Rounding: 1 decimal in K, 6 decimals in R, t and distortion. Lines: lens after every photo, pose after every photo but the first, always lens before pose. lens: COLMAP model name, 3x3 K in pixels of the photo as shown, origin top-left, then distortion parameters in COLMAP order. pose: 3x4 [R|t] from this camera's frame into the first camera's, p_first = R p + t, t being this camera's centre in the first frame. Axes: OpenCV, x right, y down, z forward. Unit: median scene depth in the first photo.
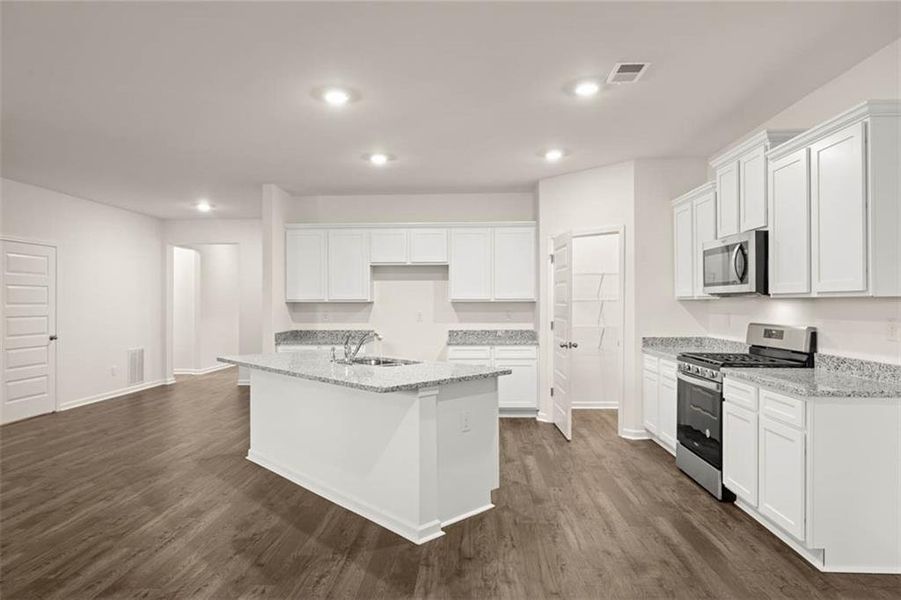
lens RADIAL K [[528.4, 0, 450.5], [0, 528.4, 300.0], [0, 0, 1]] dist [0.000170, -0.000130]
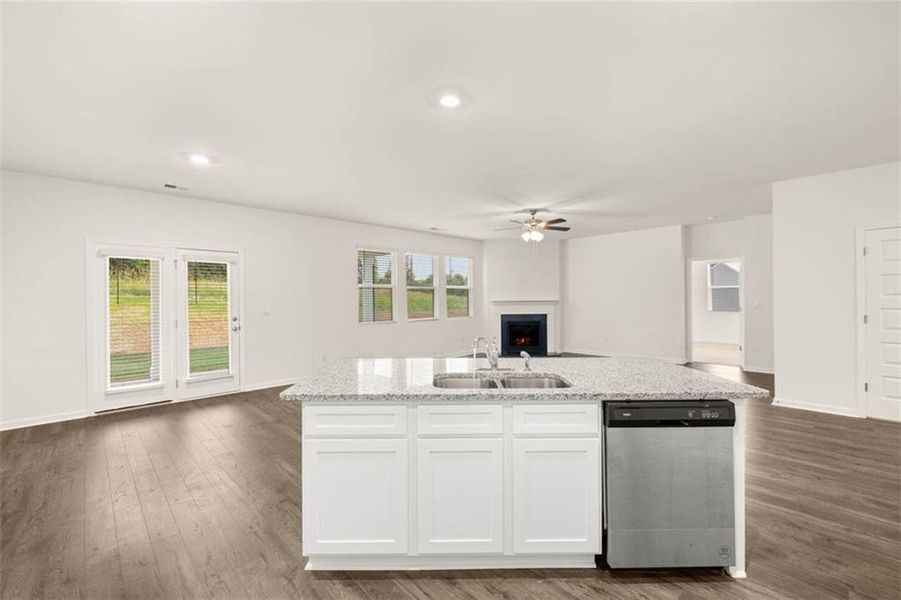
lens RADIAL K [[379.3, 0, 450.5], [0, 379.3, 300.0], [0, 0, 1]] dist [0.000605, 0.000004]
pose [[-0.683453, 0.013538, -0.729869, 0.347347], [0.015525, 0.999871, 0.004008, 0.003243], [0.729829, -0.008593, -0.683575, 1.591853]]
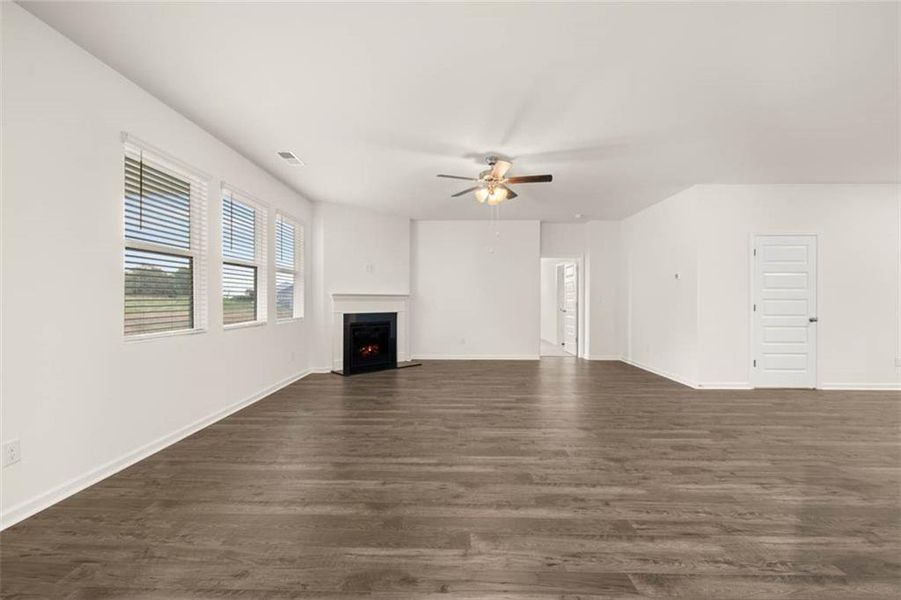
lens RADIAL K [[379.3, 0, 450.5], [0, 379.3, 300.0], [0, 0, 1]] dist [0.000605, 0.000004]
pose [[0.035204, 0.004704, -0.999369, -0.006002], [0.003004, 0.999984, 0.004813, 0.048714], [0.999376, -0.003171, 0.035190, 0.453924]]
